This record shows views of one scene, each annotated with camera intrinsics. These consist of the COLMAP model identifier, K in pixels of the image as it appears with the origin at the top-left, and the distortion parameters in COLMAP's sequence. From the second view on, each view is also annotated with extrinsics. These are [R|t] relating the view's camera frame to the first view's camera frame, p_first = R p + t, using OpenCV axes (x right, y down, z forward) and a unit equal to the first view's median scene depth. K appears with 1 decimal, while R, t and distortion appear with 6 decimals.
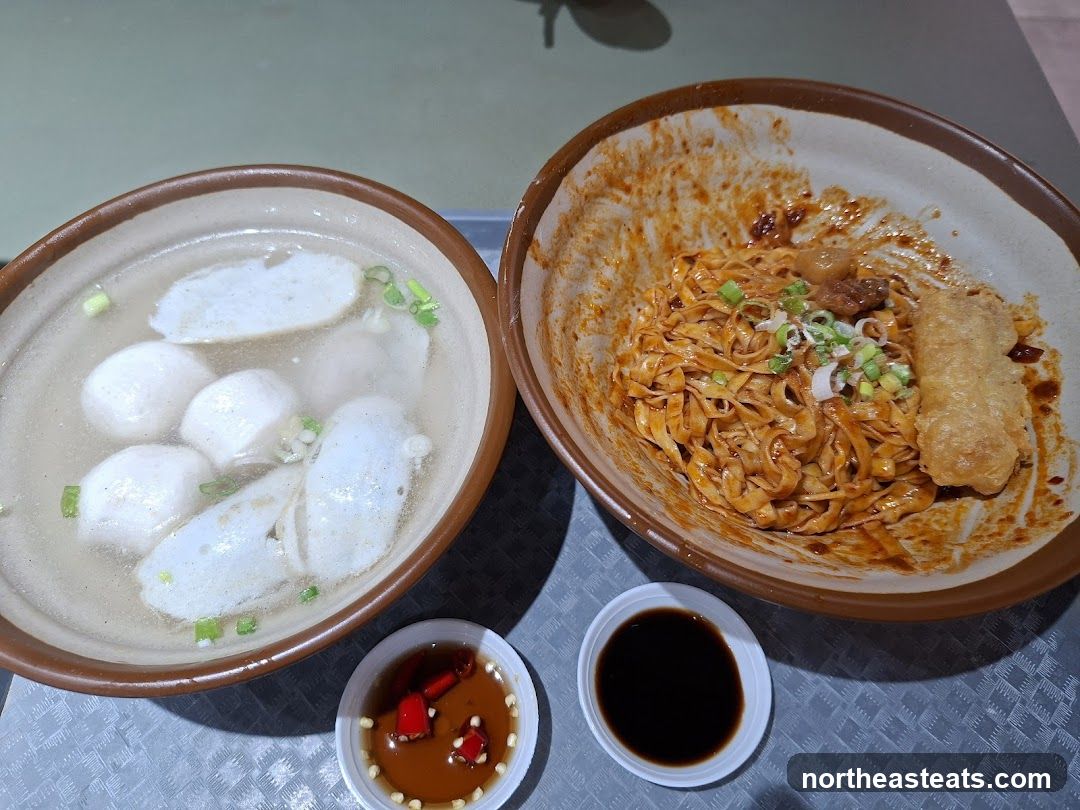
lens RADIAL K [[807.7, 0, 540.0], [0, 807.7, 405.0], [0, 0, 1]] dist [0.048058, -0.141363]
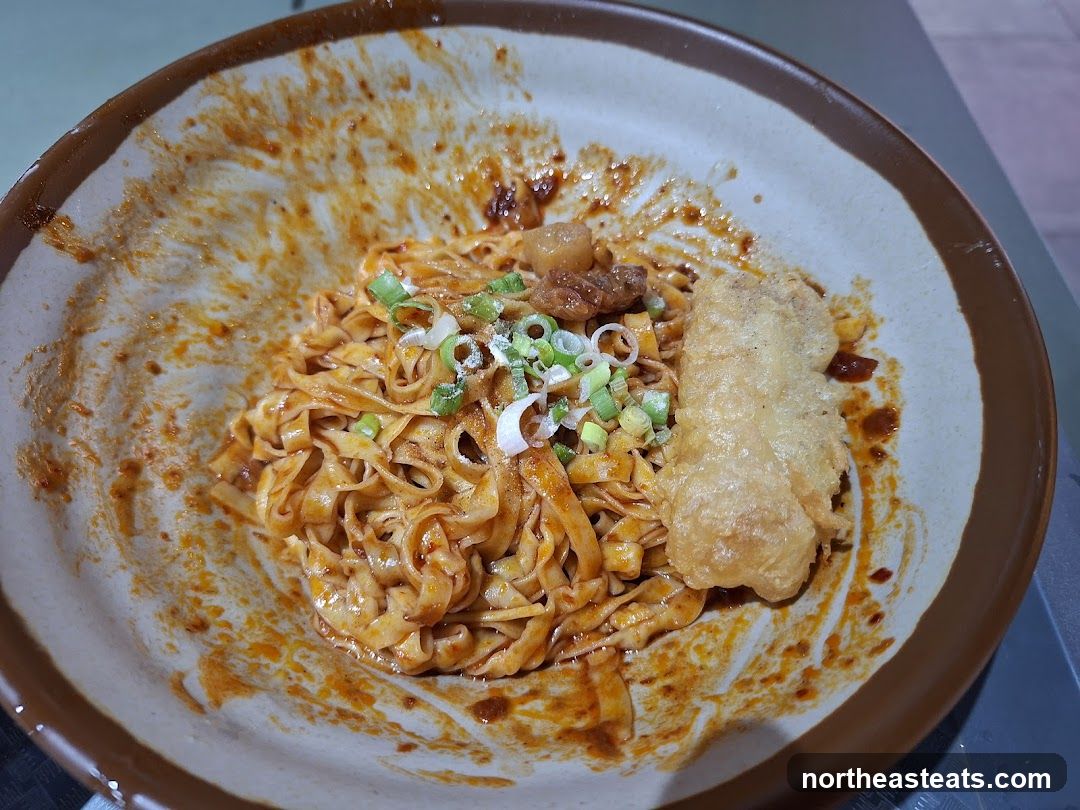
lens RADIAL K [[839.4, 0, 540.0], [0, 839.4, 405.0], [0, 0, 1]] dist [0.112817, -0.340806]
pose [[0.998136, -0.040418, 0.045724, 0.317426], [0.042901, 0.997581, -0.054695, -0.007051], [-0.043403, 0.056555, 0.997456, 0.329875]]
